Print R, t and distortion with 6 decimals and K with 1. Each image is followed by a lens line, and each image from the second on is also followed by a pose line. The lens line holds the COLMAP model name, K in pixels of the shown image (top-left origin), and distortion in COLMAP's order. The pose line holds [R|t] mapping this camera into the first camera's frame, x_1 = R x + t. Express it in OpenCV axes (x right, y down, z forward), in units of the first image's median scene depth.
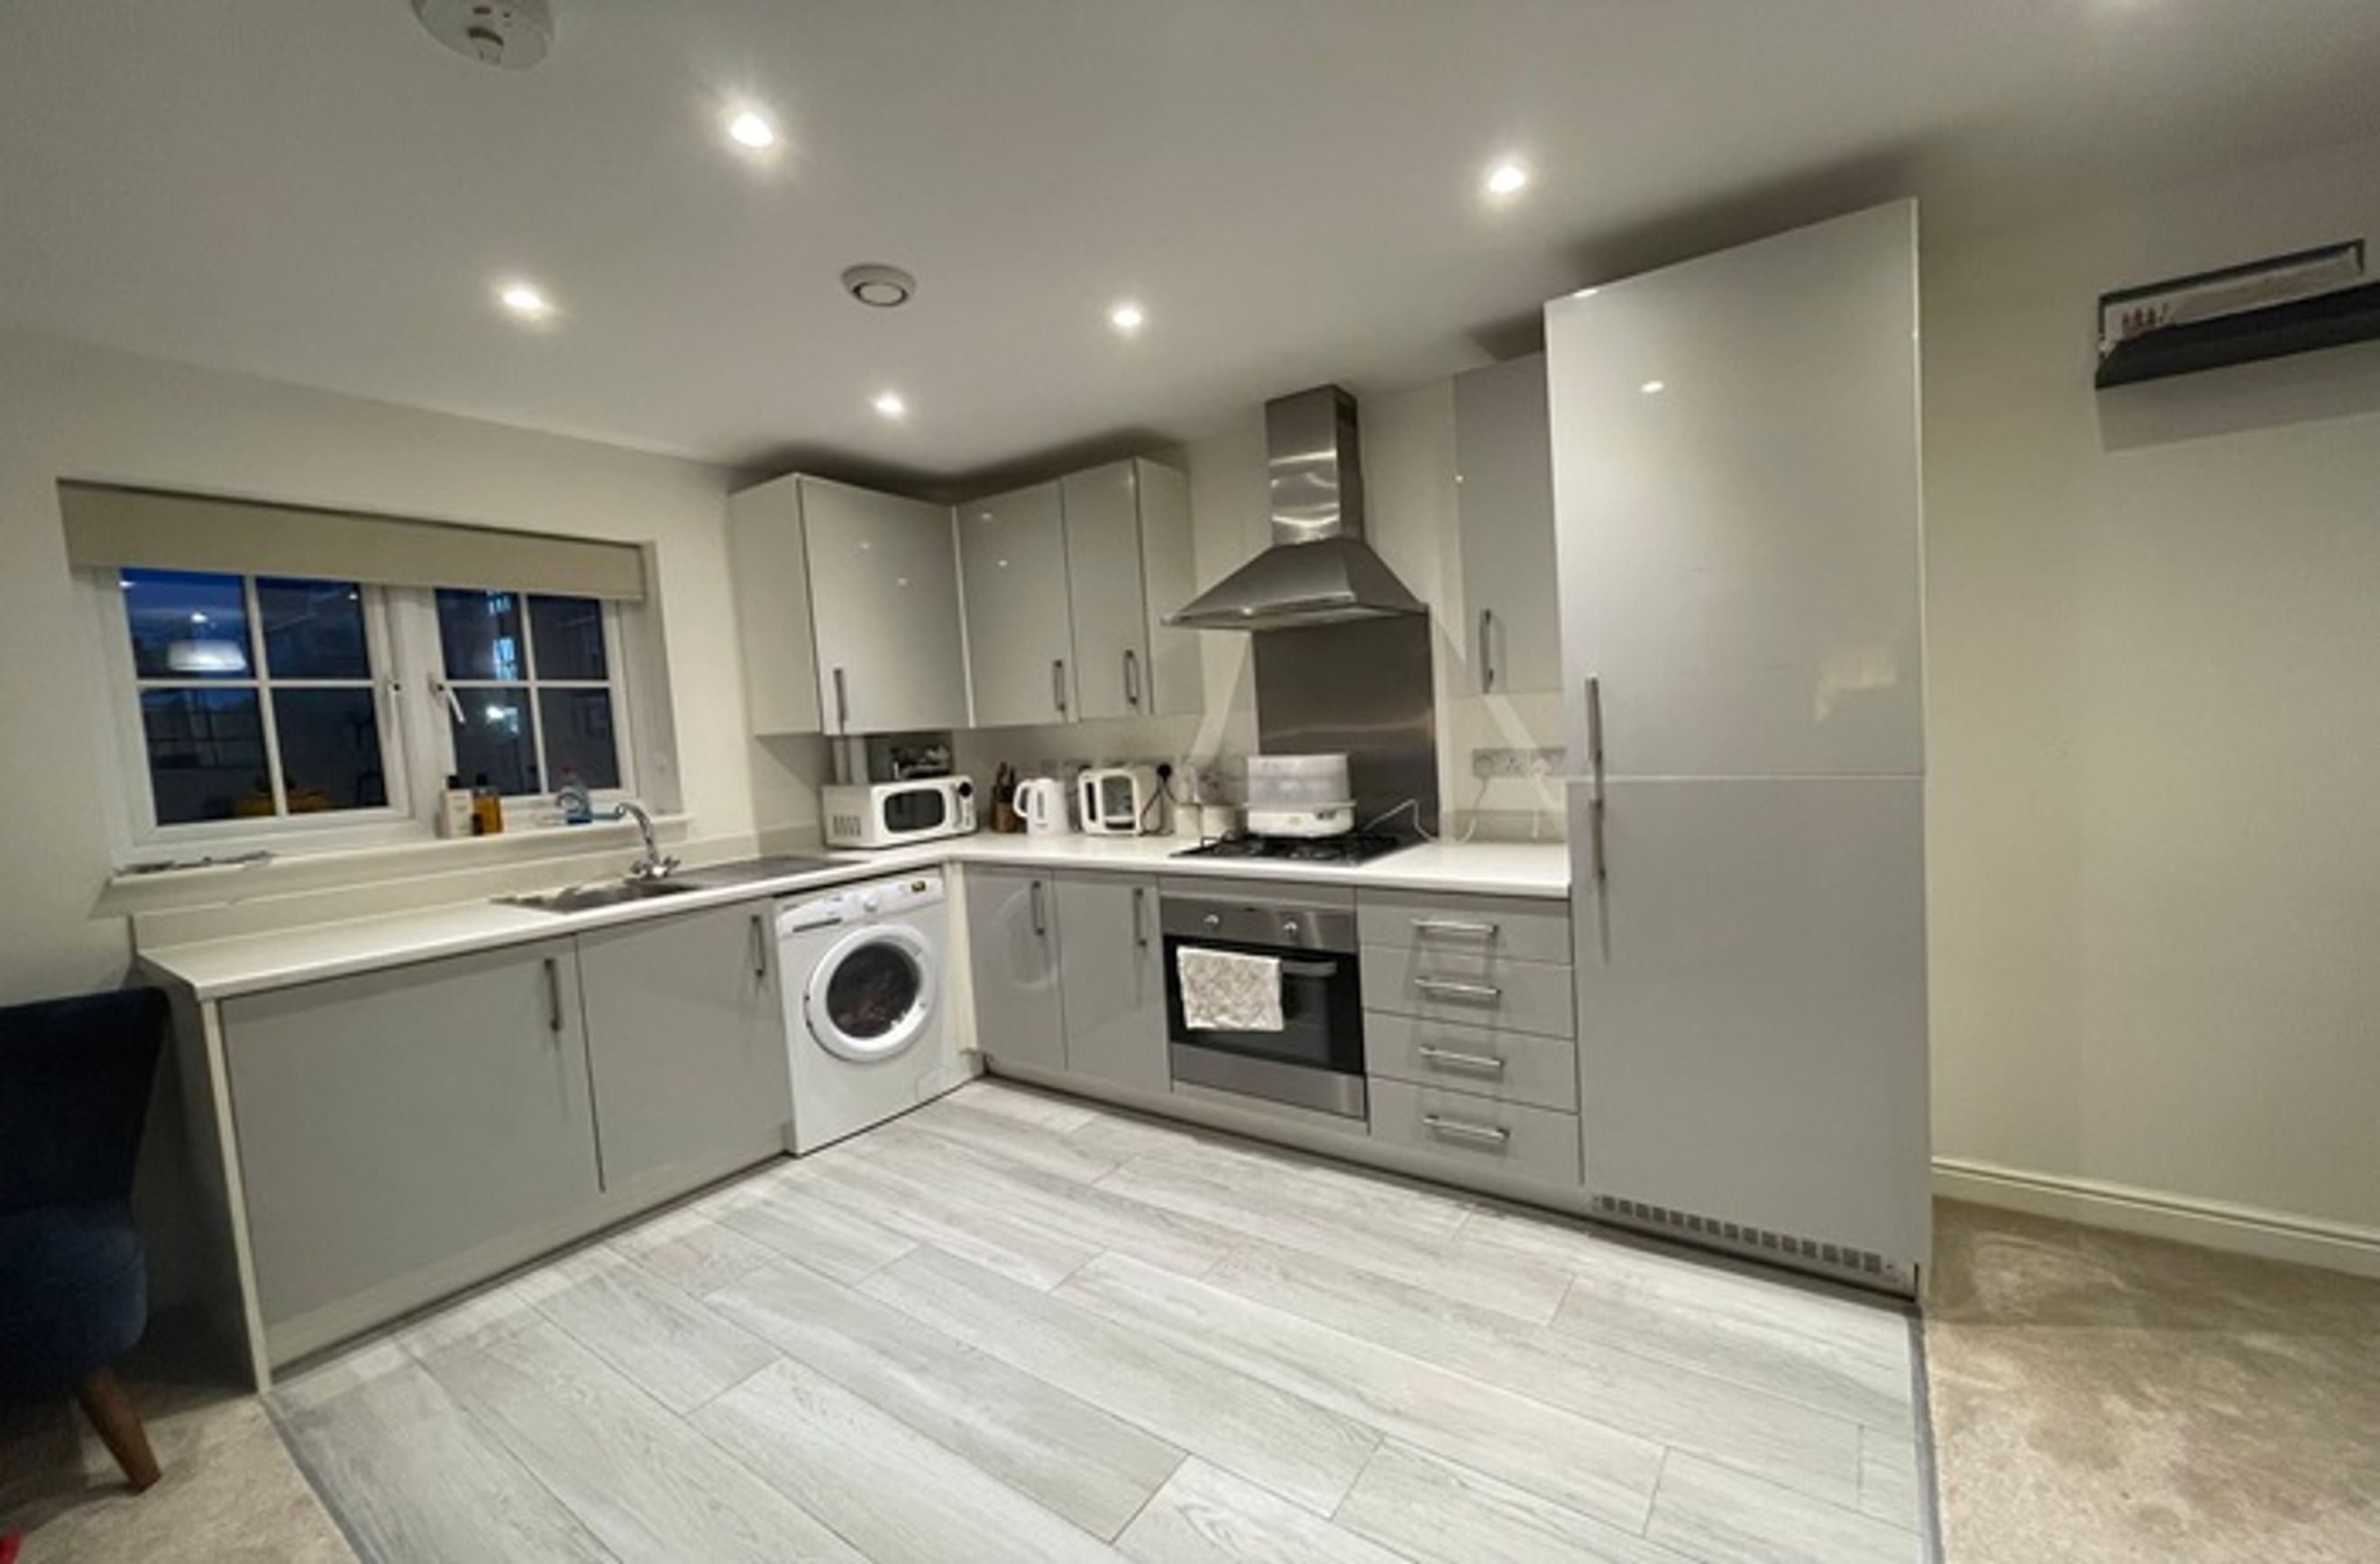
lens RADIAL K [[958.6, 0, 1169.9], [0, 958.6, 789.9], [0, 0, 1]] dist [-0.001416, -0.000828]
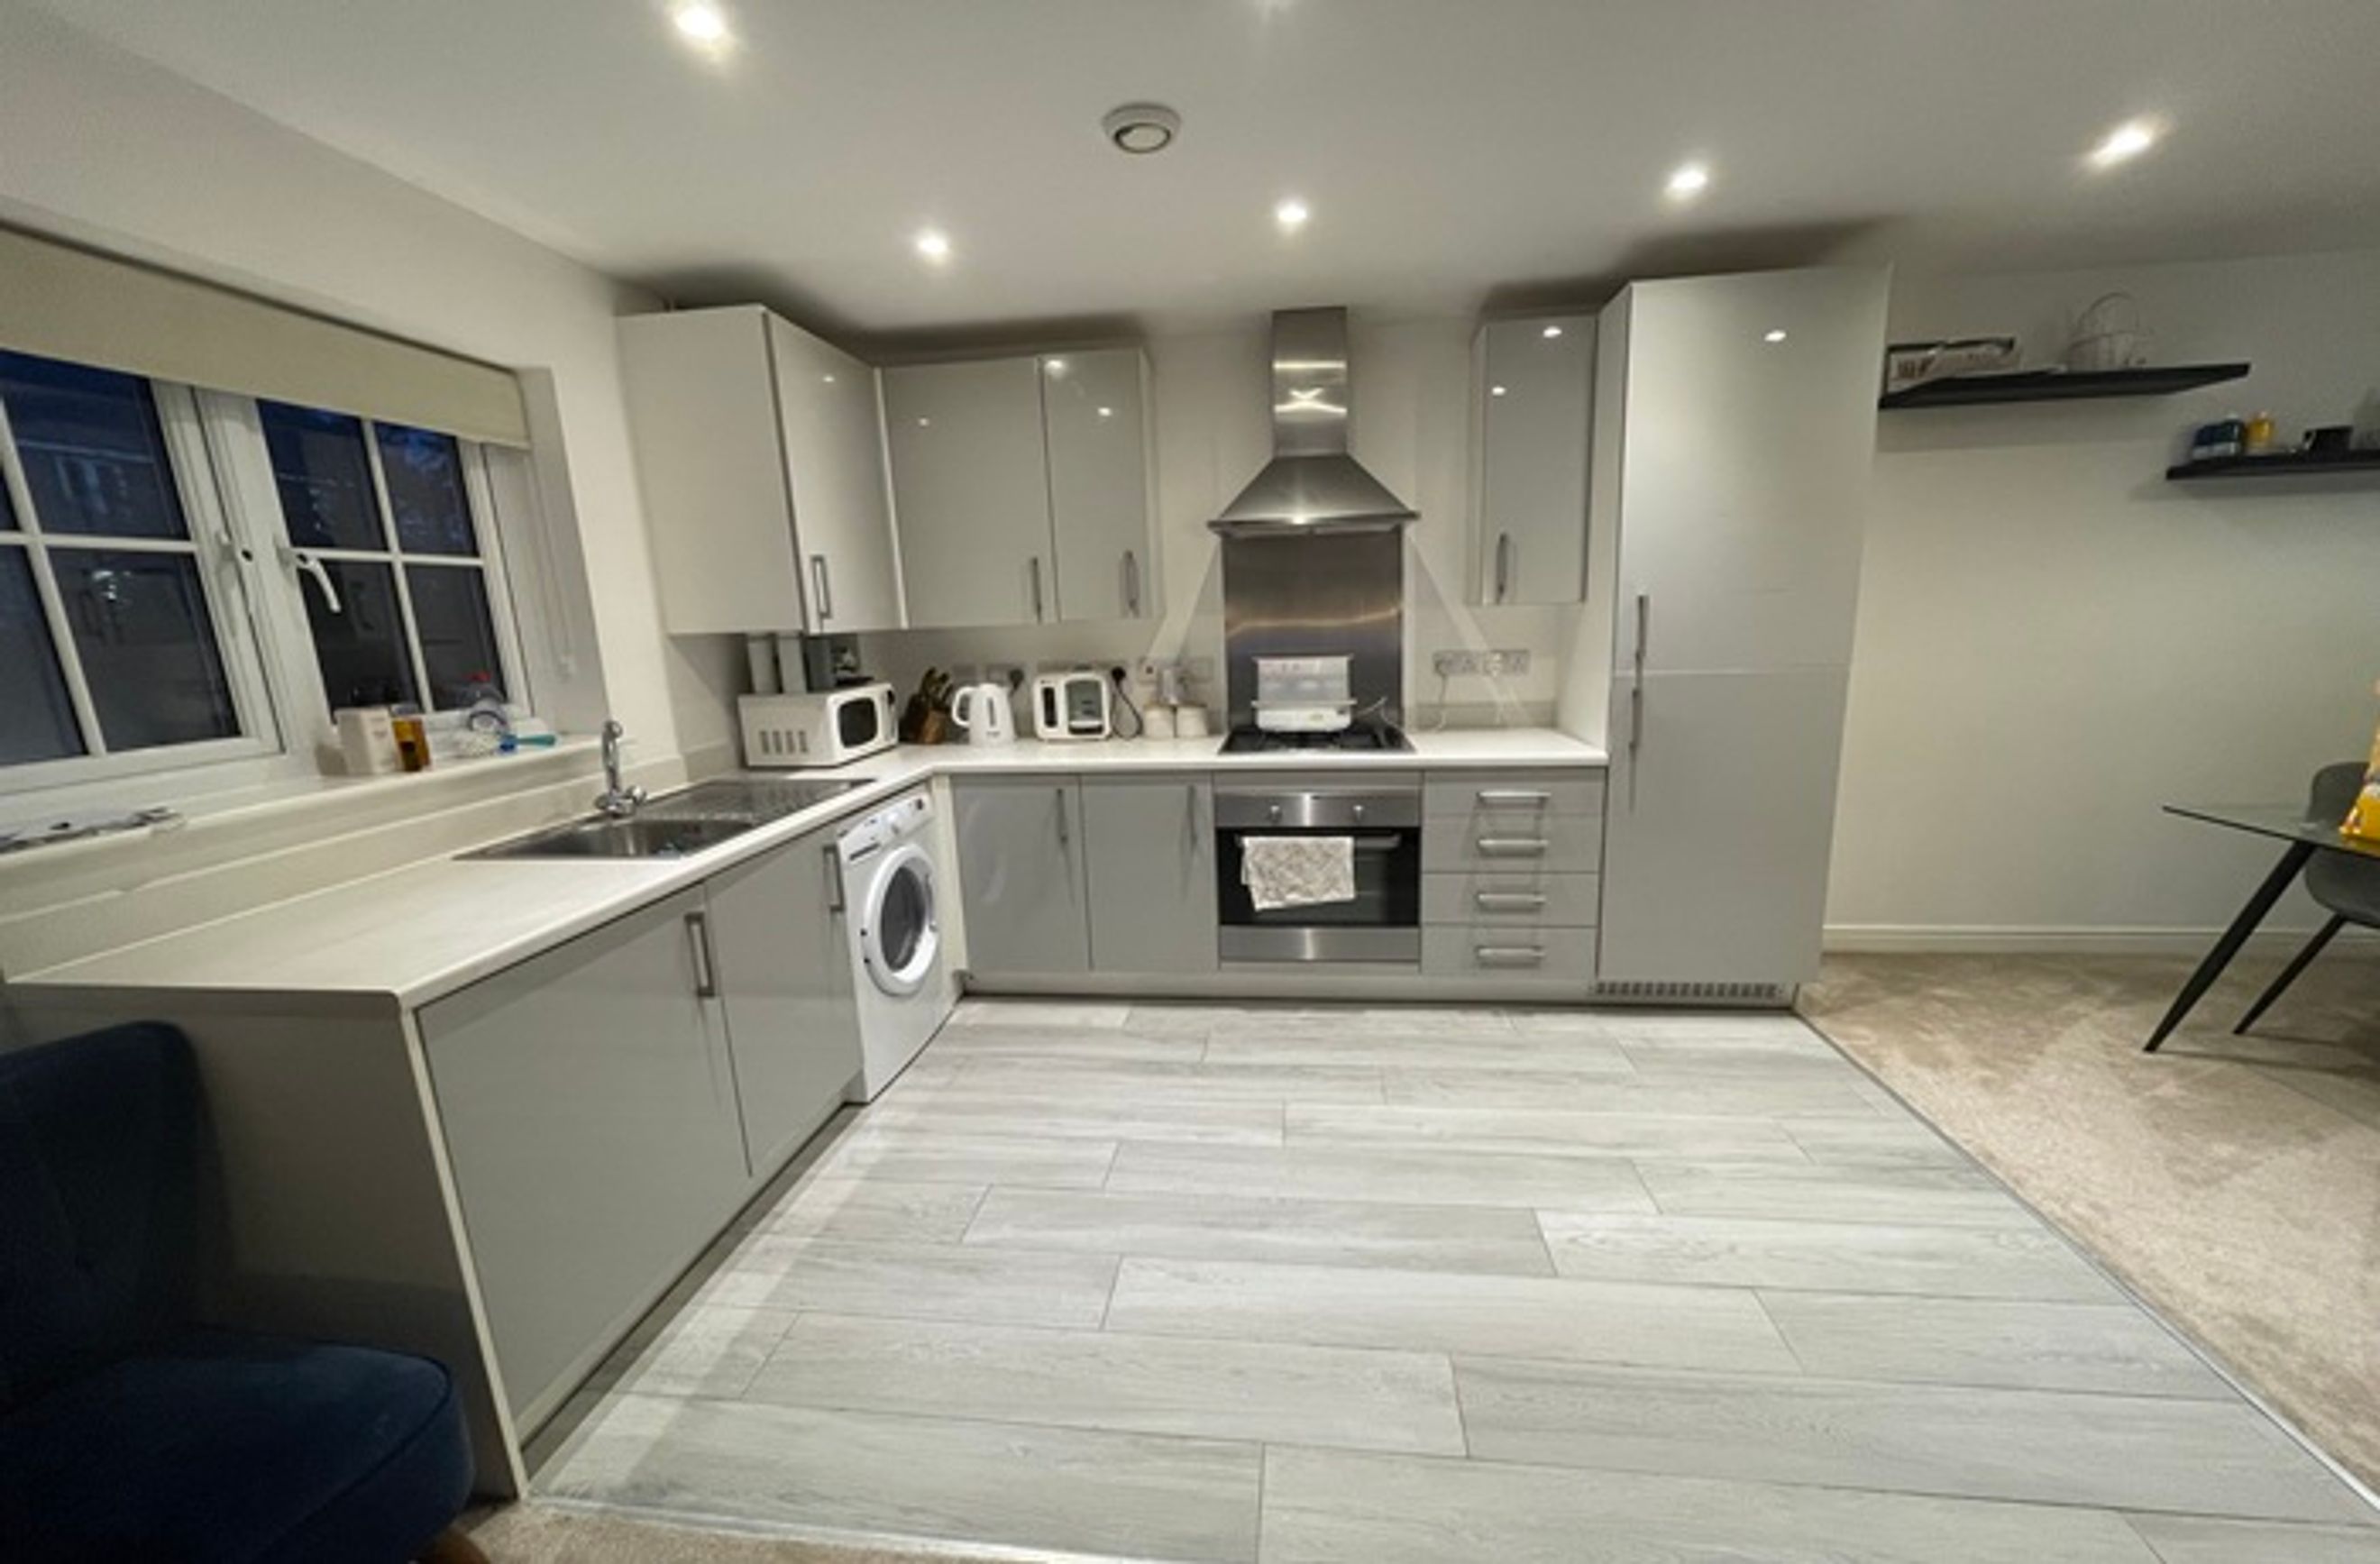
lens RADIAL K [[958.6, 0, 1173.3], [0, 958.6, 817.7], [0, 0, 1]] dist [-0.001416, -0.000828]
pose [[0.881507, -0.079092, 0.465499, -0.575918], [0.021474, 0.991566, 0.127811, 0.002542], [-0.471682, -0.102670, 0.875771, 0.099428]]
